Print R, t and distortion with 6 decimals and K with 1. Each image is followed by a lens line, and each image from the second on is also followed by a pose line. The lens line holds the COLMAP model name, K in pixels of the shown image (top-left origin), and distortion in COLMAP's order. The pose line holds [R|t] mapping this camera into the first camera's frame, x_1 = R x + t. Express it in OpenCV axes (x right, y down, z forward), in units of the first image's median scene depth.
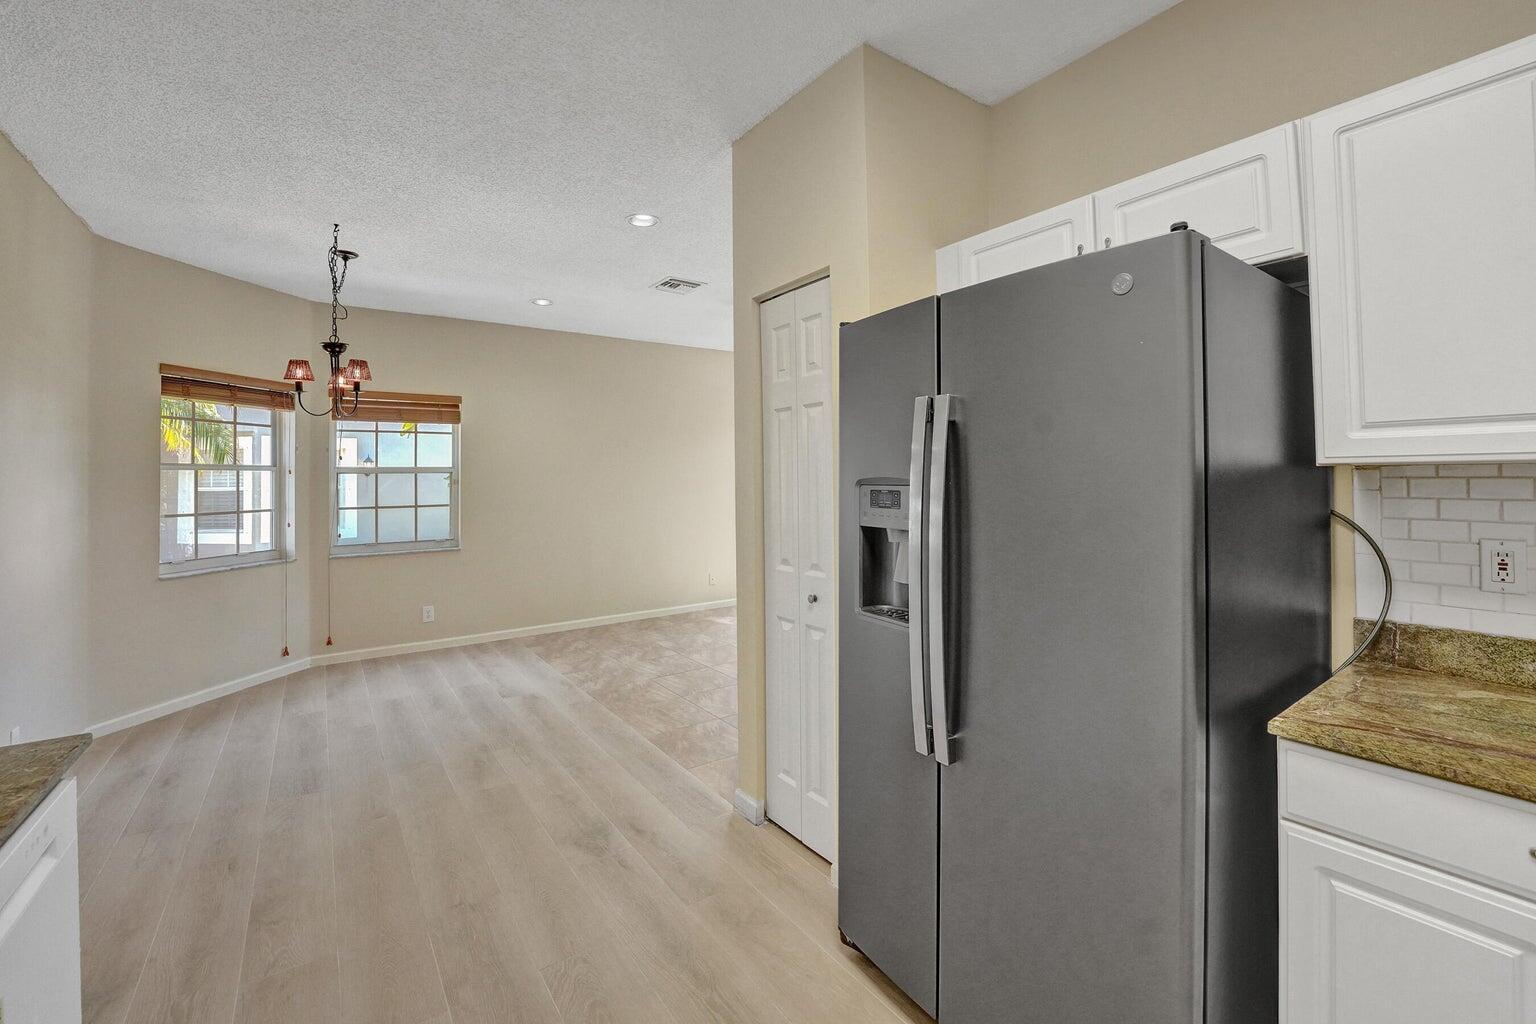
lens RADIAL K [[635.4, 0, 774.3], [0, 635.4, 511.9], [0, 0, 1]] dist [-0.021473, 0.000062]
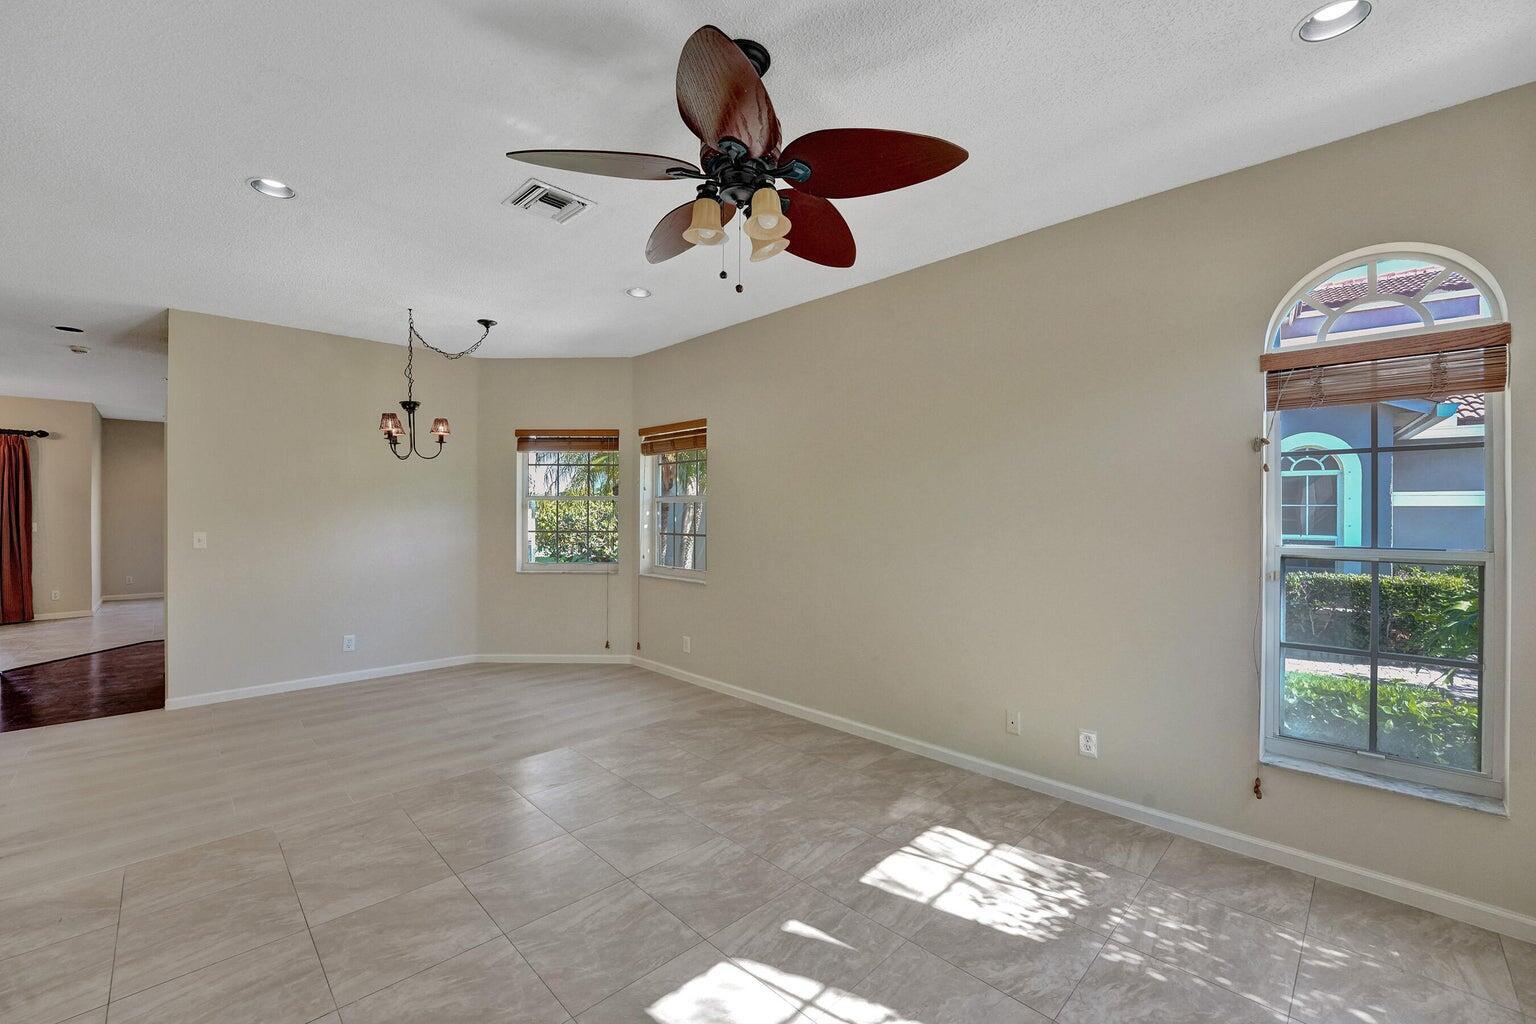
lens RADIAL K [[635.4, 0, 774.3], [0, 635.4, 511.9], [0, 0, 1]] dist [-0.021473, 0.000062]
pose [[0.153863, 0.010821, -0.988033, 0.657183], [-0.054718, 0.998499, 0.002414, -0.080325], [0.986576, 0.053692, 0.154224, 1.434029]]
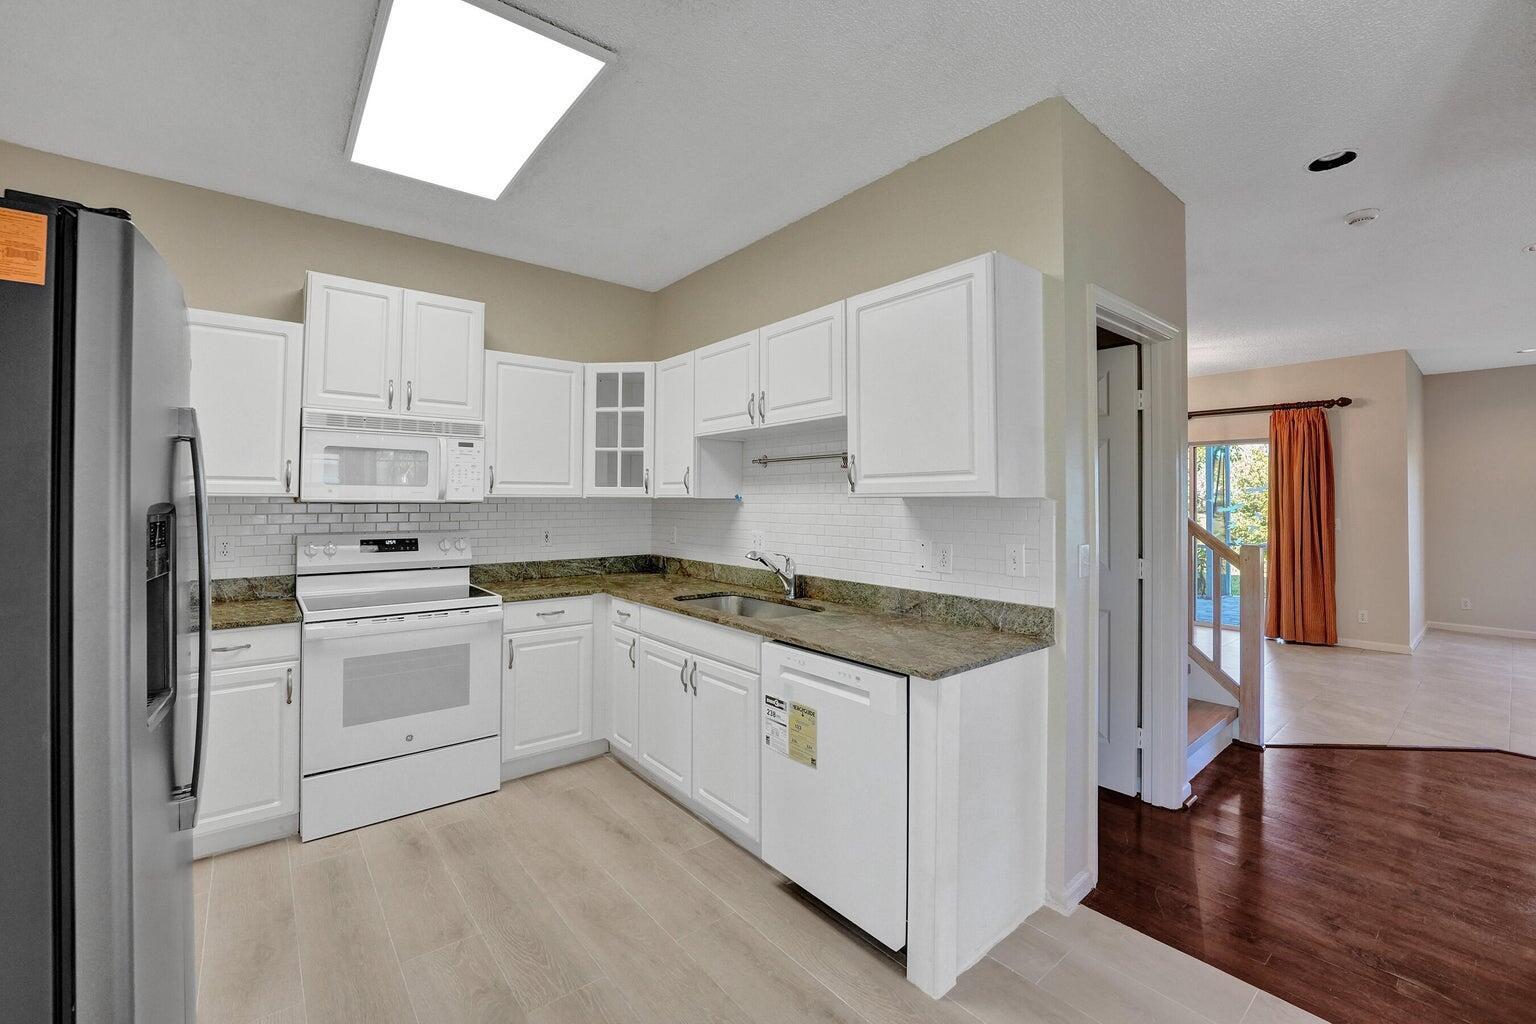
lens RADIAL K [[627.2, 0, 773.4], [0, 627.2, 484.5], [0, 0, 1]] dist [-0.030013, 0.000057]
pose [[-0.997718, 0.005373, -0.067308, -0.209885], [0.003457, 0.999586, 0.028548, -0.039289], [0.067433, 0.028250, -0.997324, 0.776003]]
